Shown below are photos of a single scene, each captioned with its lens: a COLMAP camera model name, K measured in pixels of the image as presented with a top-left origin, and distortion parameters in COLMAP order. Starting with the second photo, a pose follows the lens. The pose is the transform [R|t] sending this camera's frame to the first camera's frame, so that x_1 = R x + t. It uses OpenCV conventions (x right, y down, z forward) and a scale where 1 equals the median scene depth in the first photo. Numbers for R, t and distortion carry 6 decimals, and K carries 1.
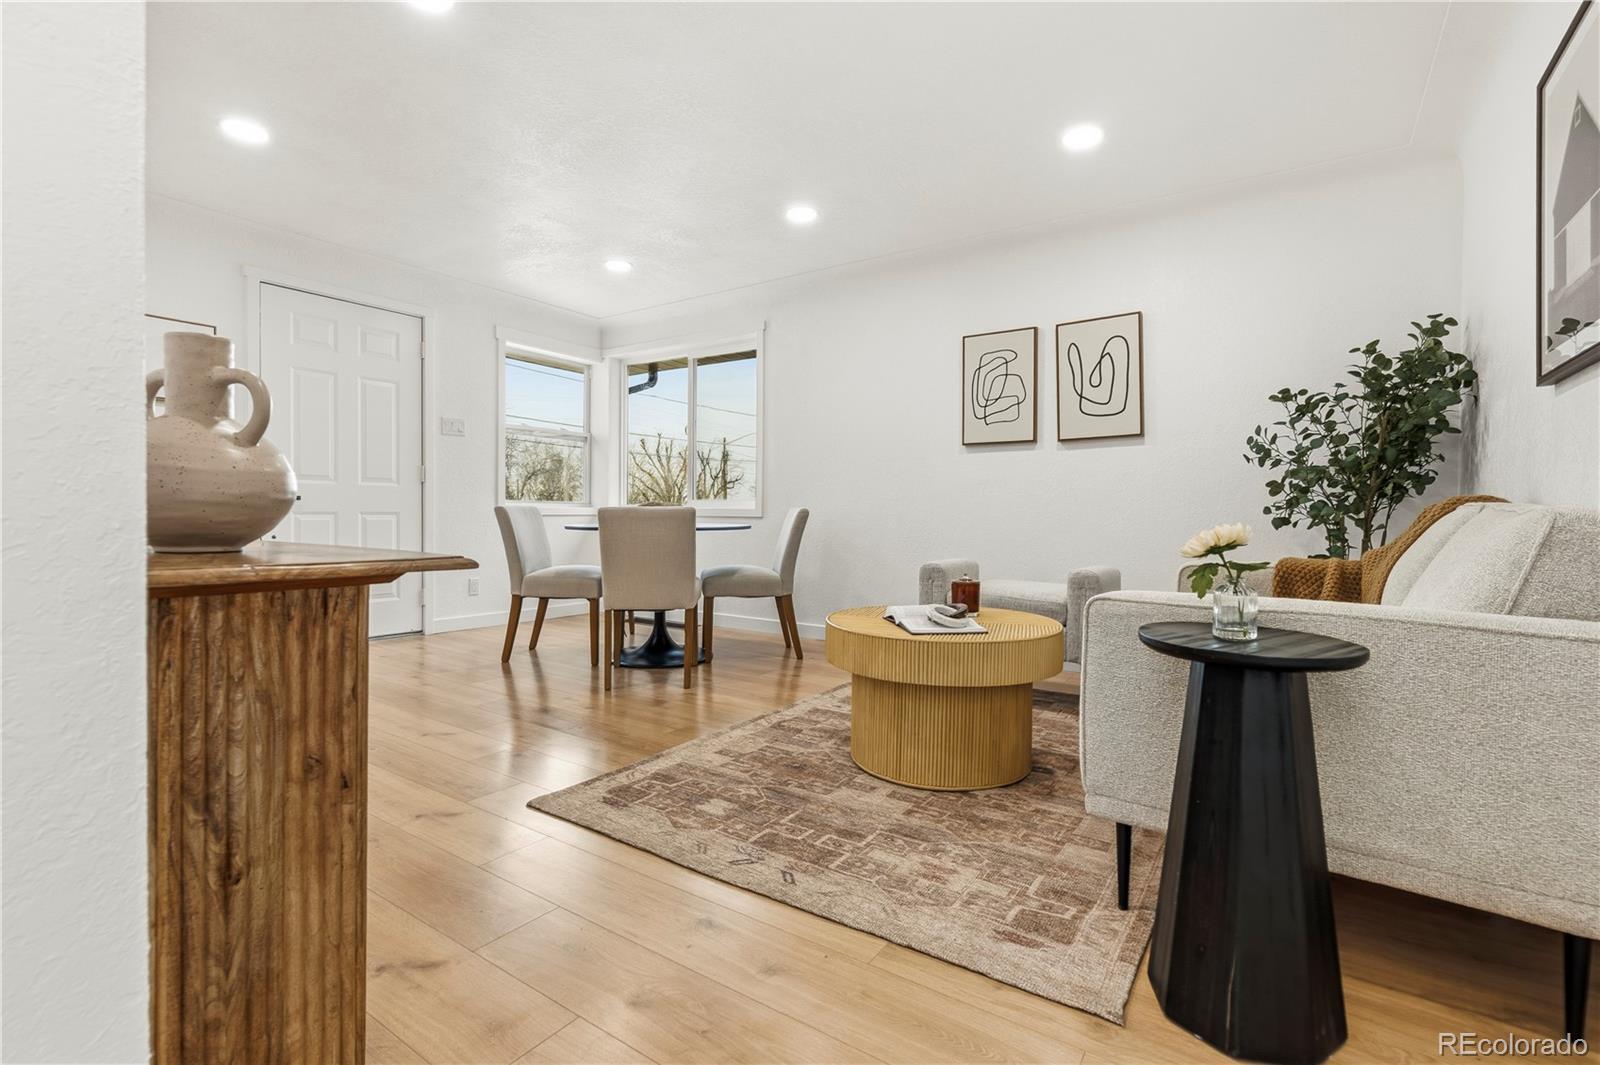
lens RADIAL K [[742.1, 0, 794.2], [0, 742.1, 536.2], [0, 0, 1]] dist [-0.008900, 0.001328]
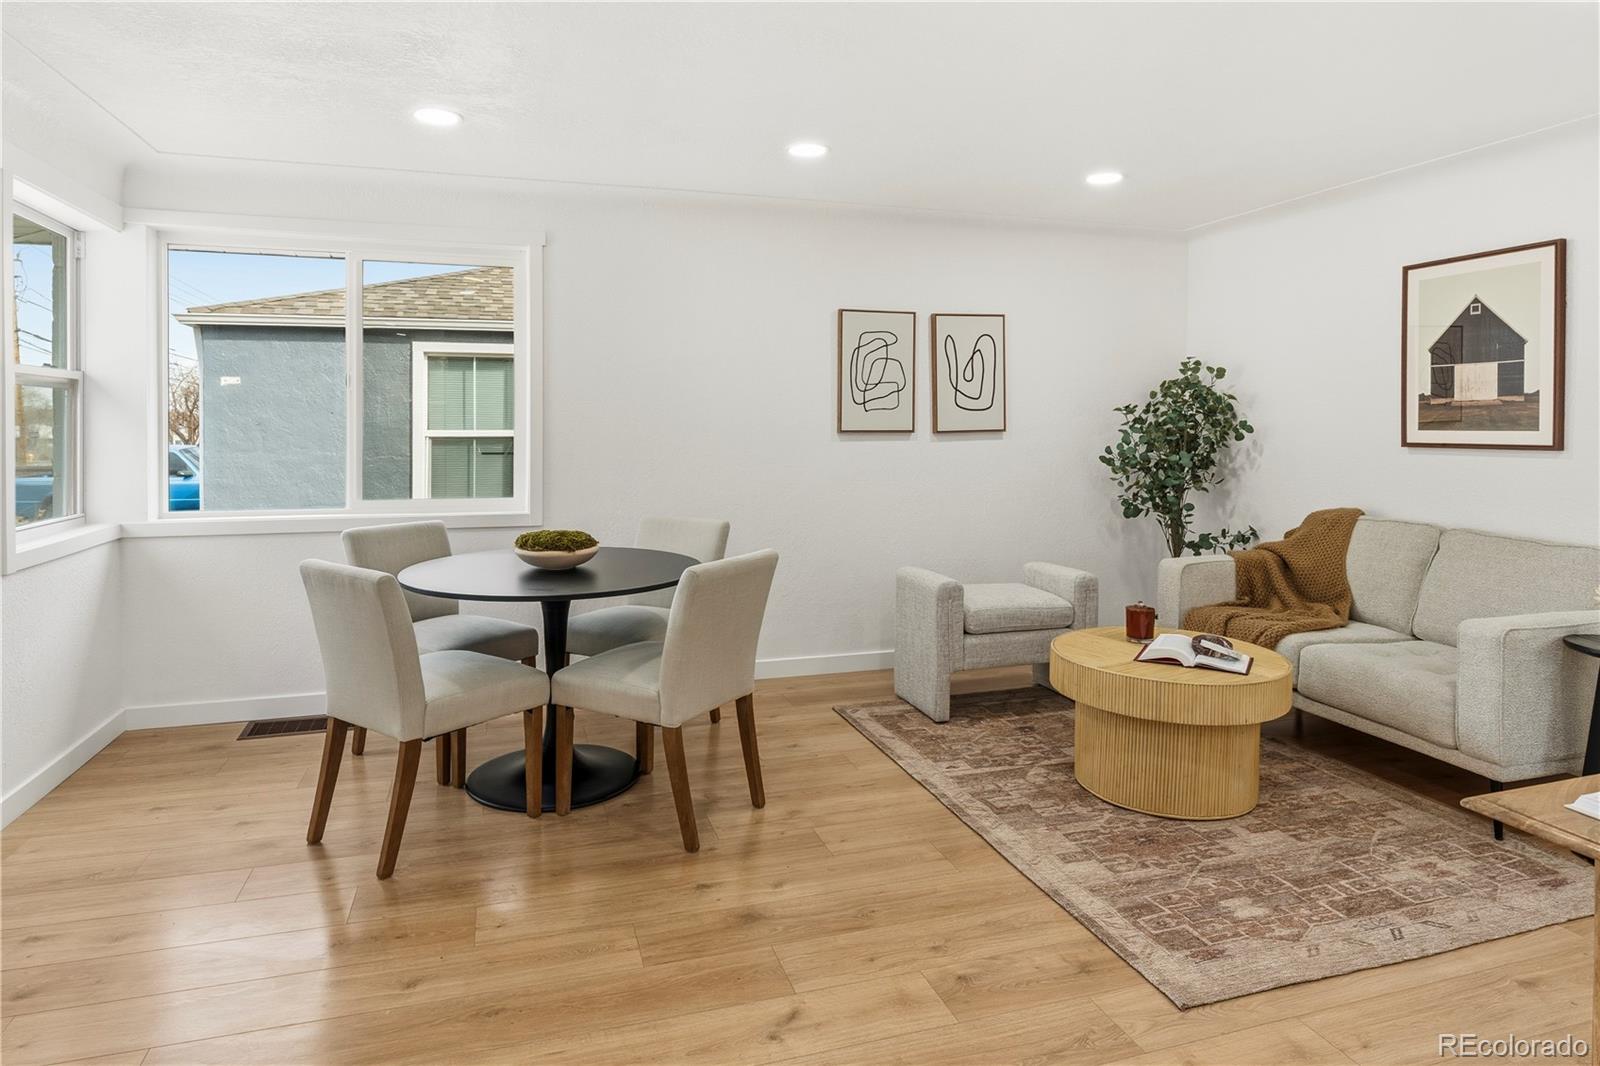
lens RADIAL K [[941.3, 0, 786.4], [0, 941.3, 446.7], [0, 0, 1]] dist [-0.005063, 0.006241]
pose [[0.604073, -0.027297, 0.796462, -1.240323], [0.025915, 0.999557, 0.014602, -0.219257], [-0.796508, 0.011819, 0.604513, 0.668715]]
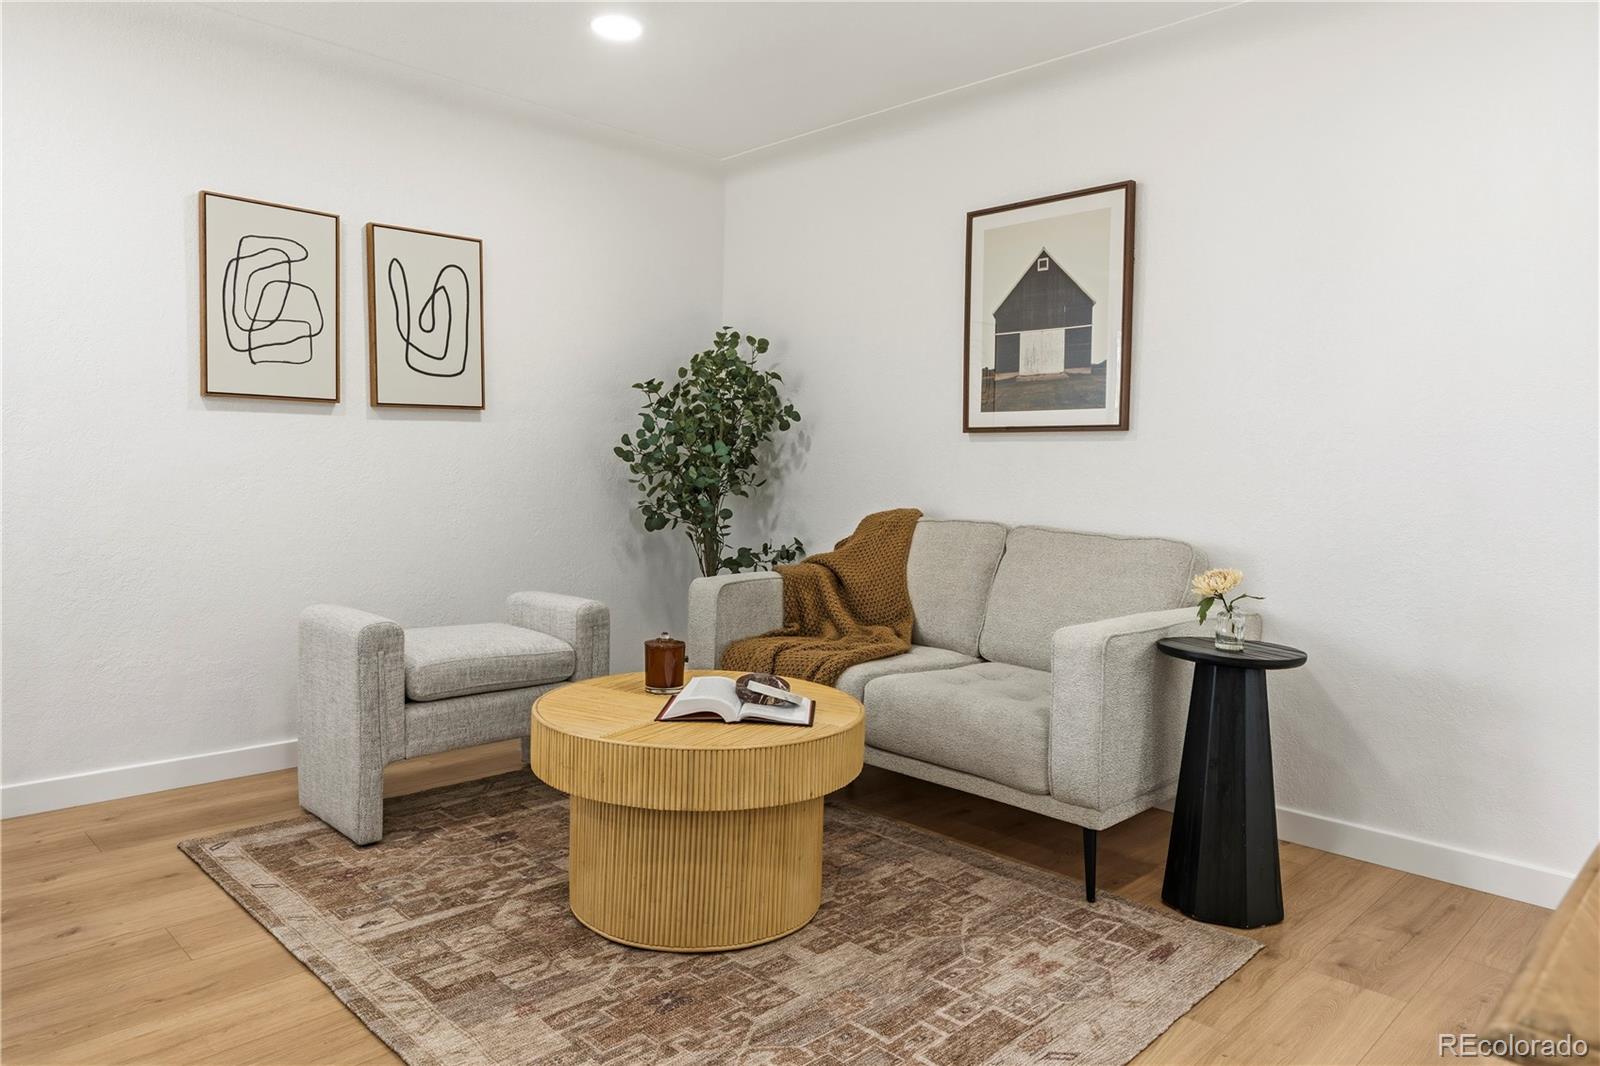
lens RADIAL K [[1049.1, 0, 790.5], [0, 1049.1, 528.9], [0, 0, 1]] dist [0.000200, -0.003159]
pose [[0.172887, -0.061060, 0.983047, -0.807170], [0.011530, 0.998134, 0.059970, -0.117030], [-0.984874, 0.000966, 0.173269, 0.795285]]
